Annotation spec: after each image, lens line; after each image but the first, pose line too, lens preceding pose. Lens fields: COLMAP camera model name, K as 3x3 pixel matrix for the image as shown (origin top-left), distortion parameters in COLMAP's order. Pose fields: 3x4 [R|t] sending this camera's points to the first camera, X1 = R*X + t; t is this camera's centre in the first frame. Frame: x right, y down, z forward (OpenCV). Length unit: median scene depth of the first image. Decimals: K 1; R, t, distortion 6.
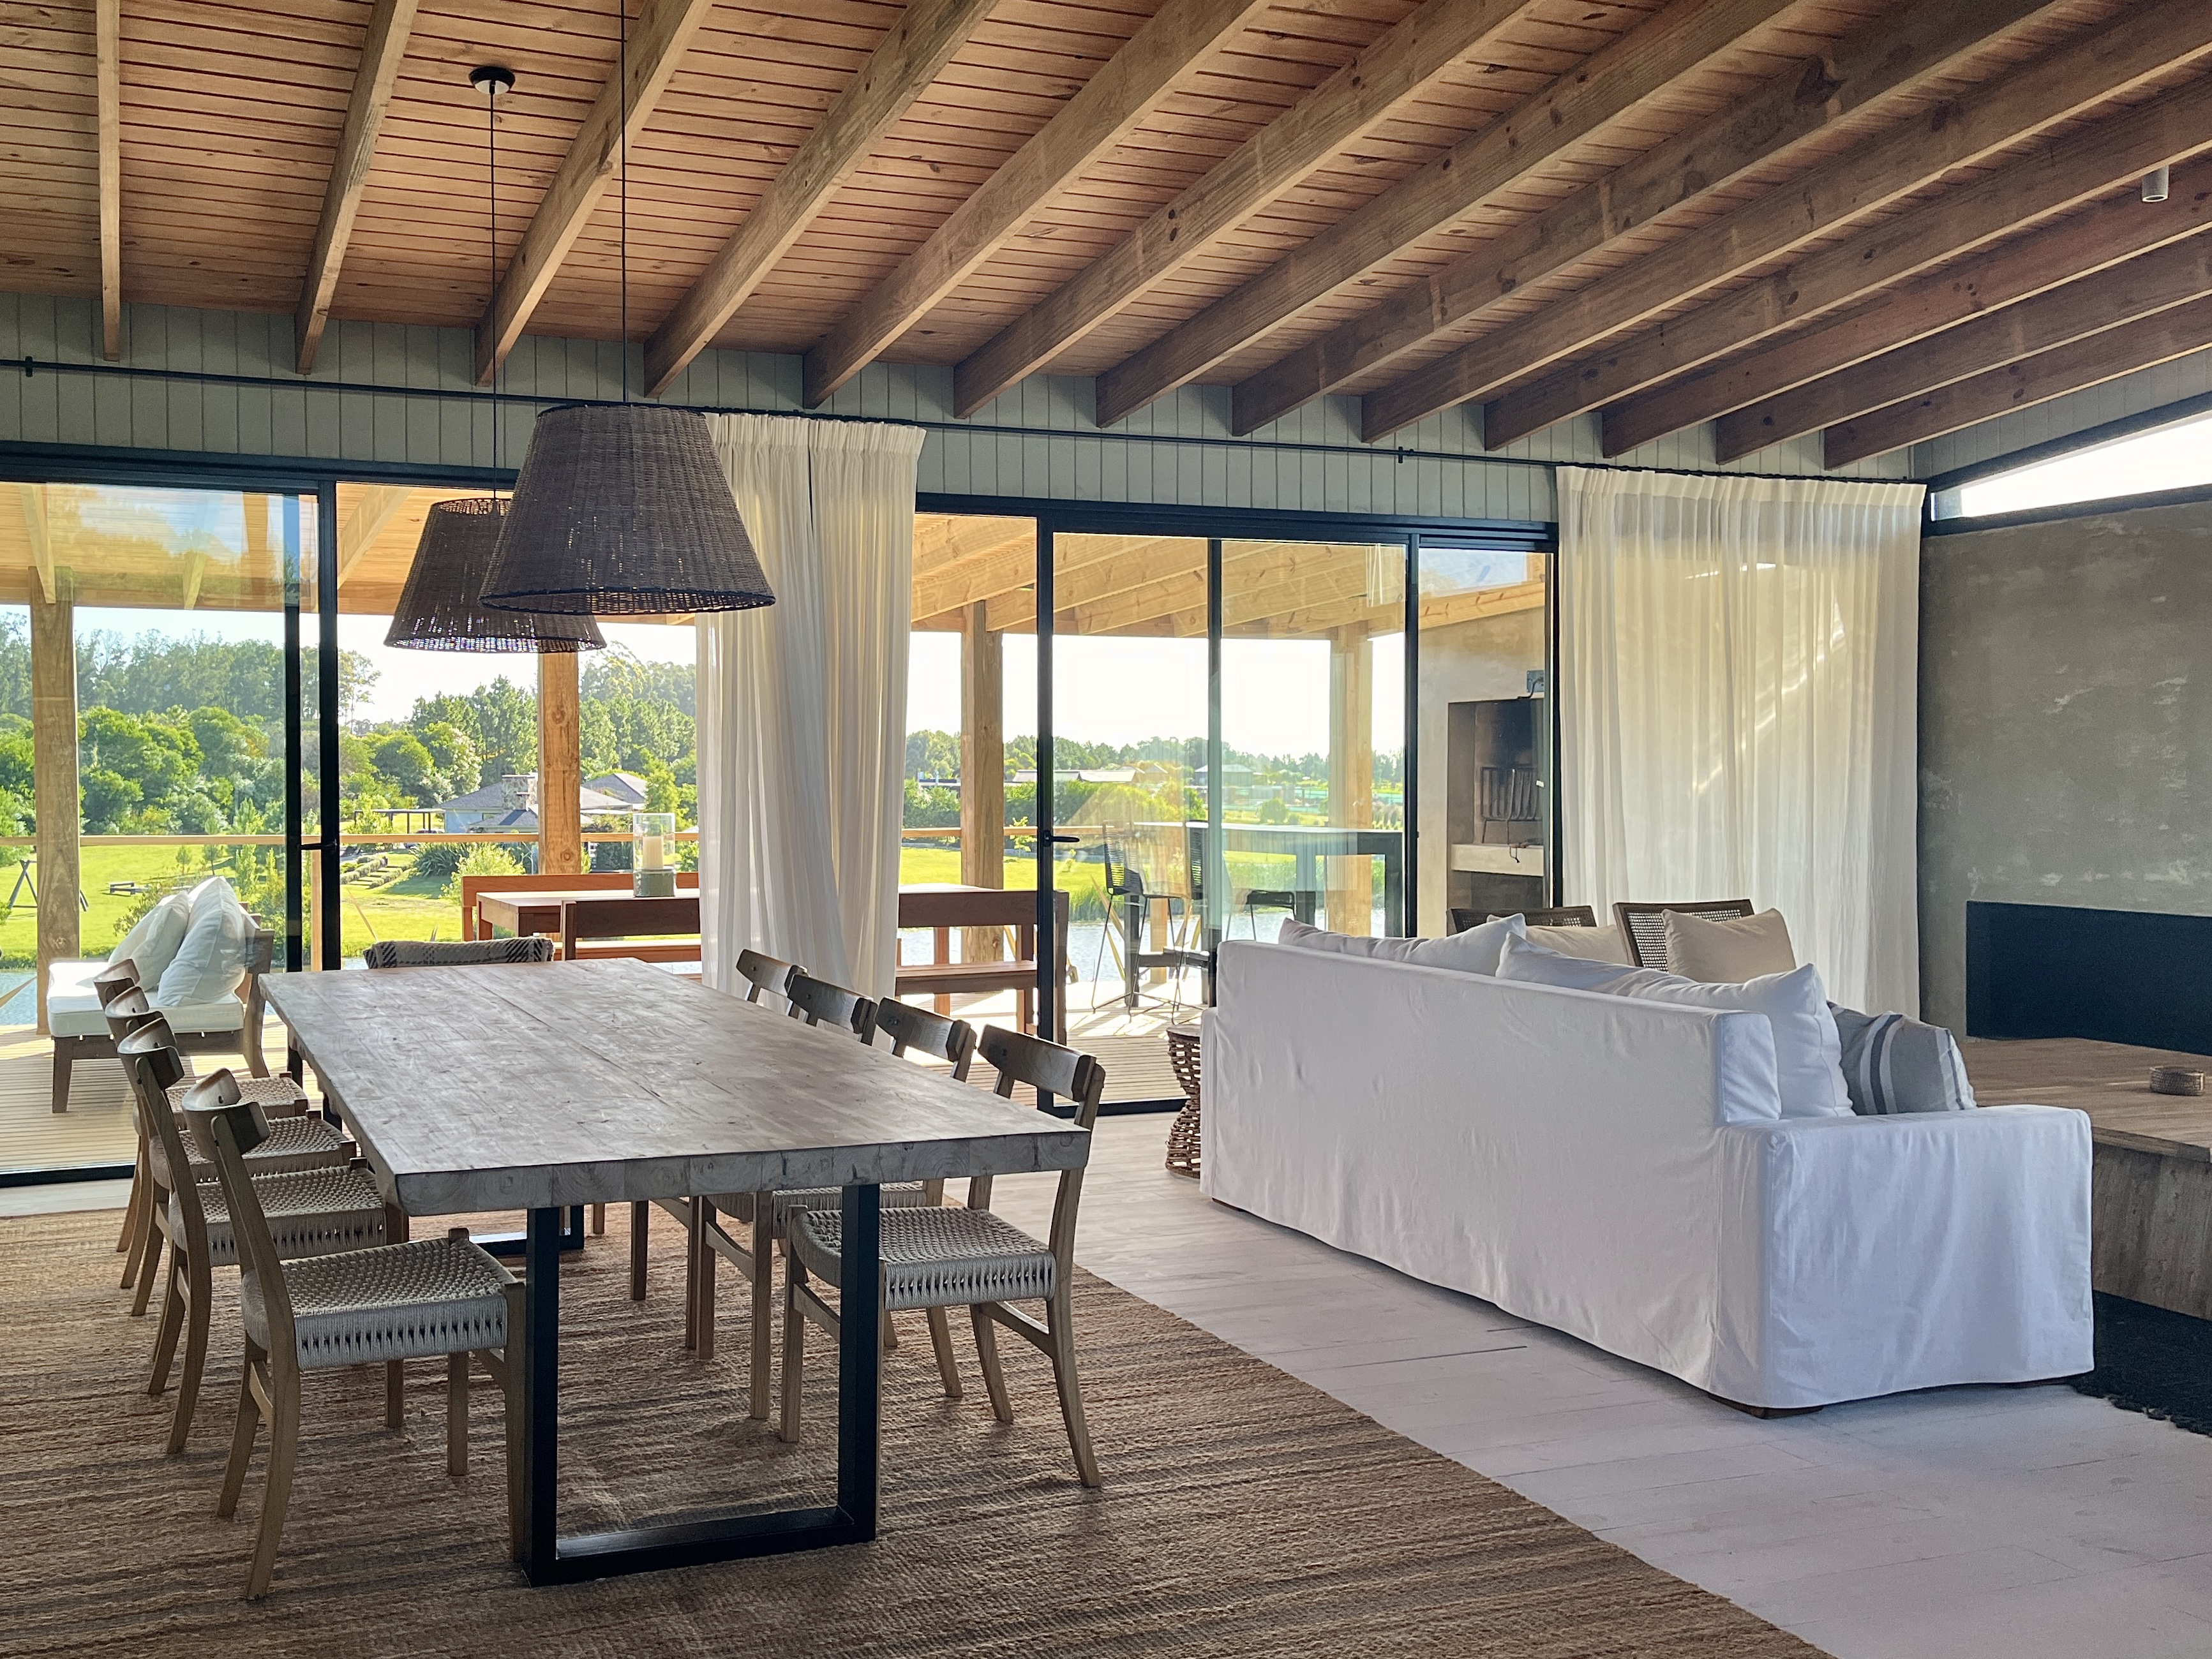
lens RADIAL K [[1721.8, 0, 1105.6], [0, 1721.8, 821.5], [0, 0, 1]] dist [0.023658, -0.000484]
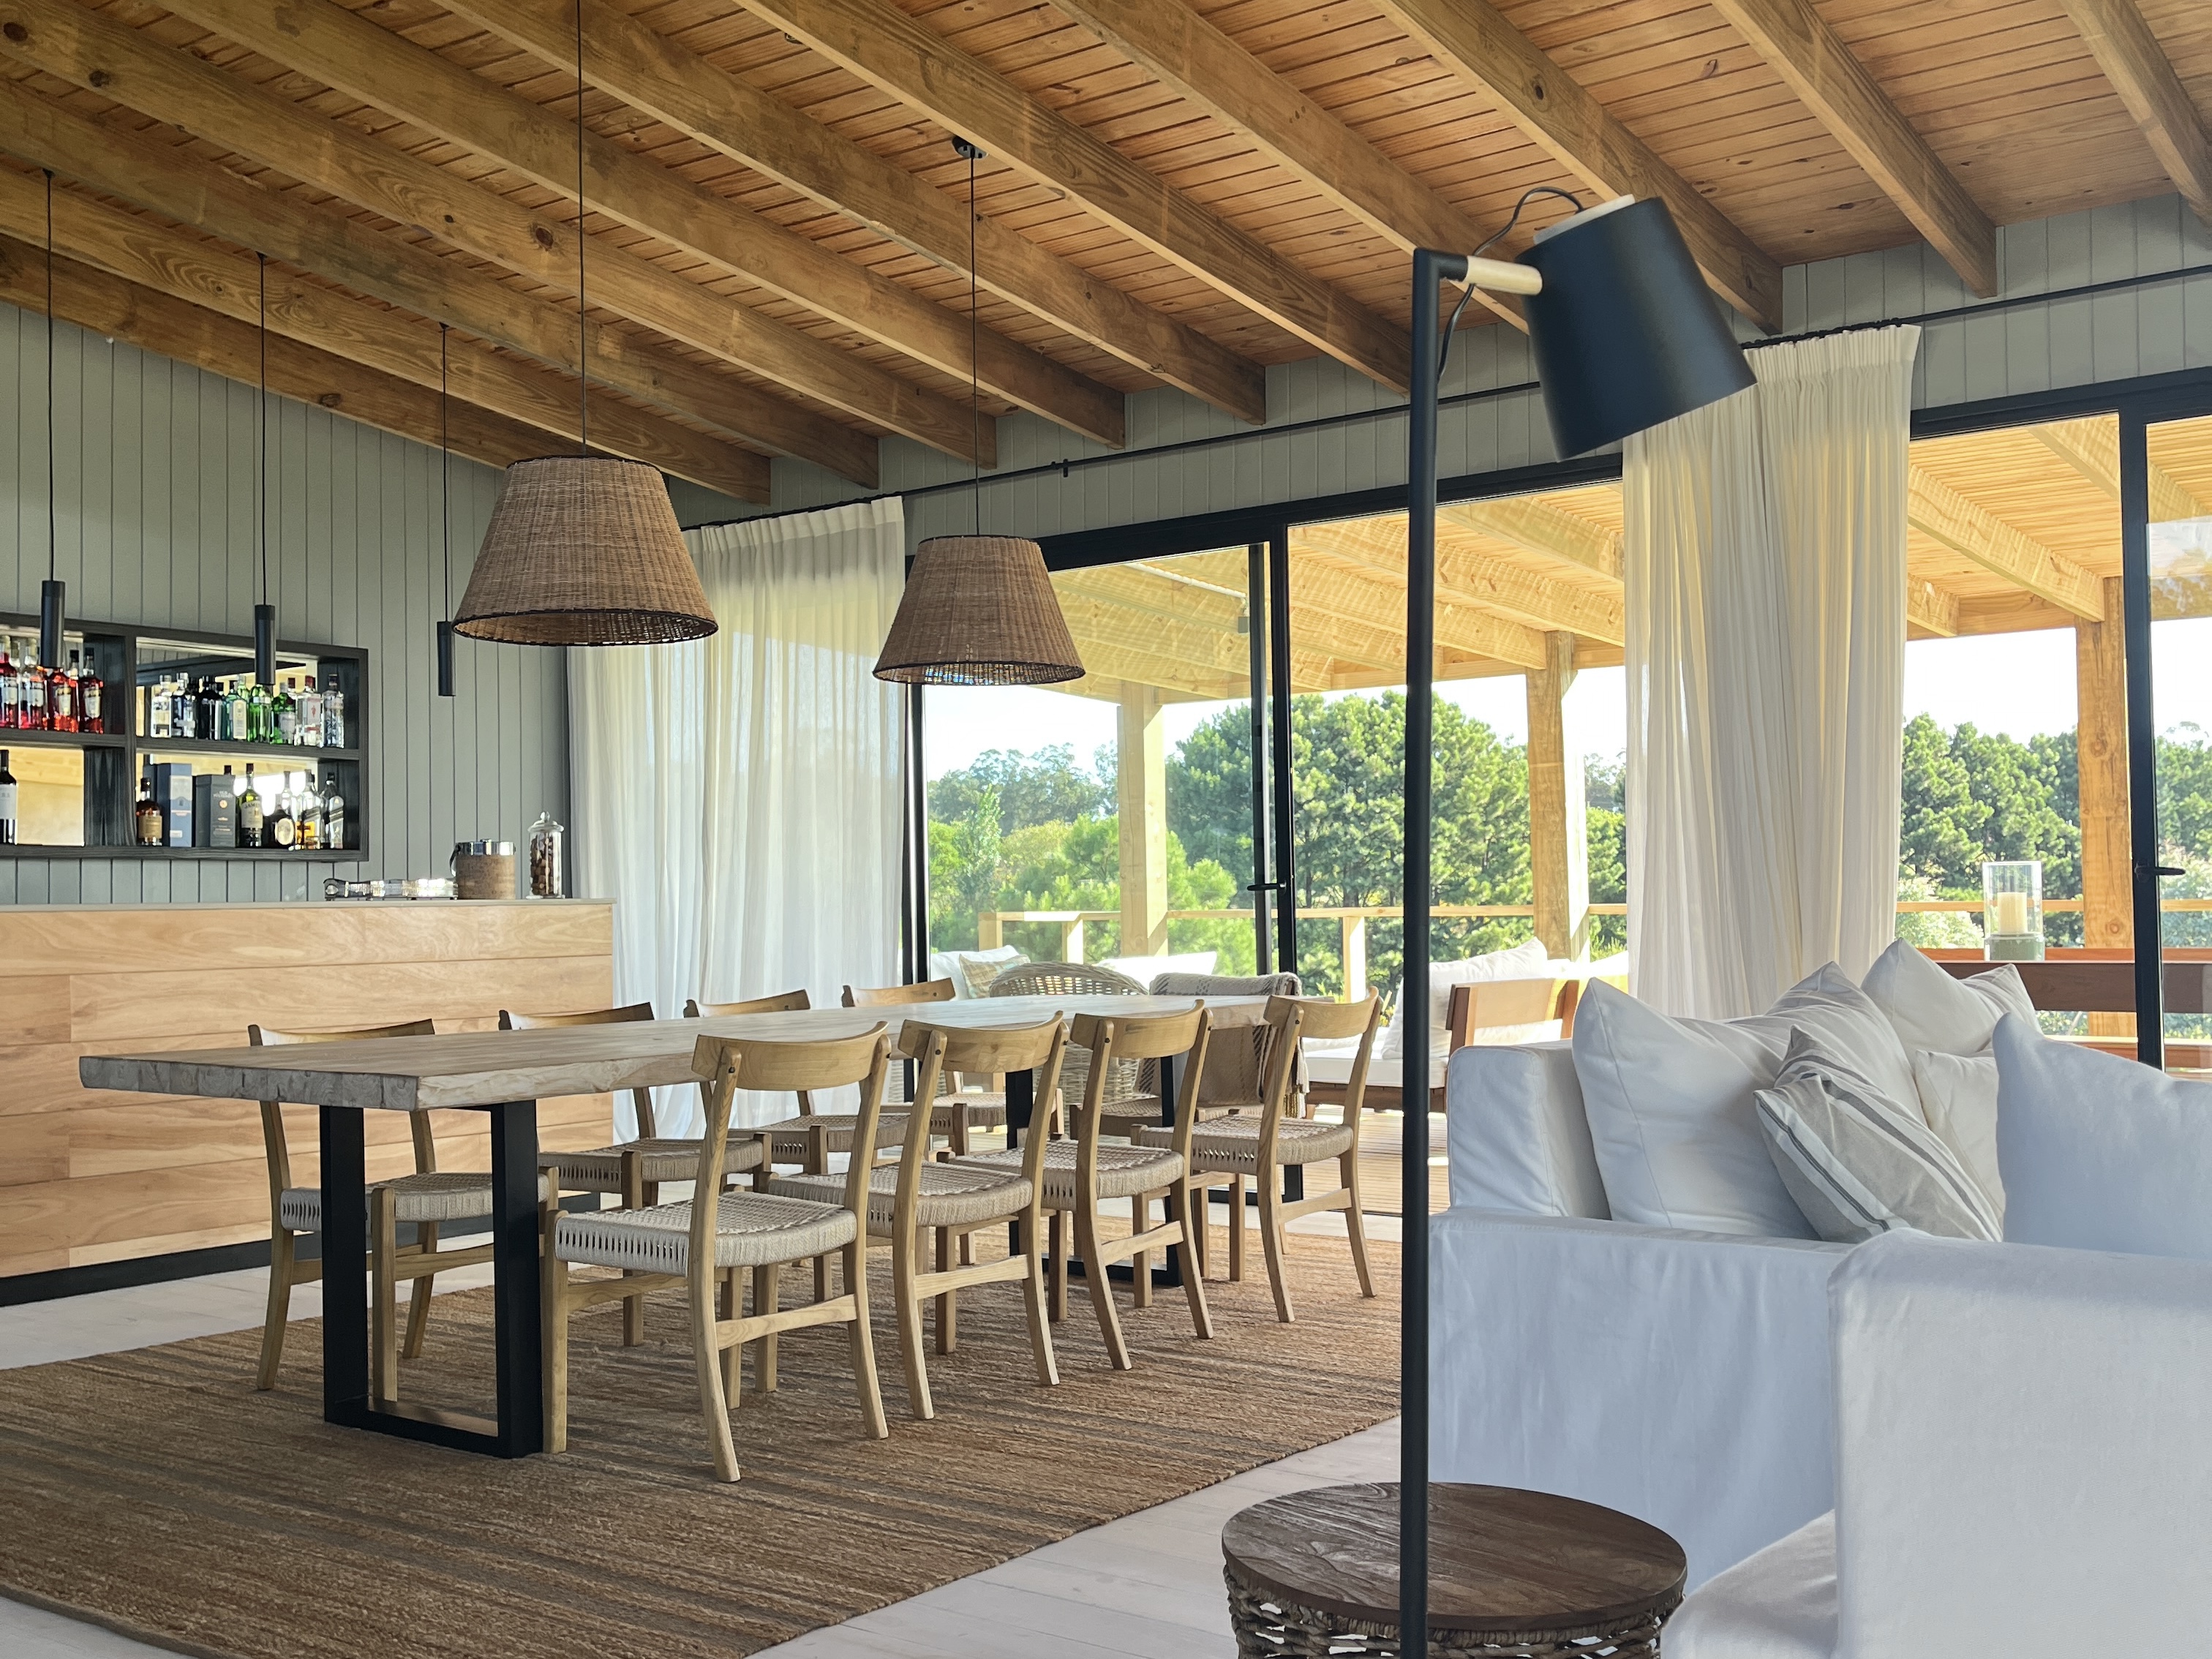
lens RADIAL K [[2089.9, 0, 1104.9], [0, 2089.9, 836.4], [0, 0, 1]] dist [0.036245, 0.000000]
pose [[0.601740, -0.033886, -0.797973, 0.917393], [0.007548, 0.999296, -0.036743, 0.056962], [0.798657, 0.016087, 0.601572, 0.386677]]
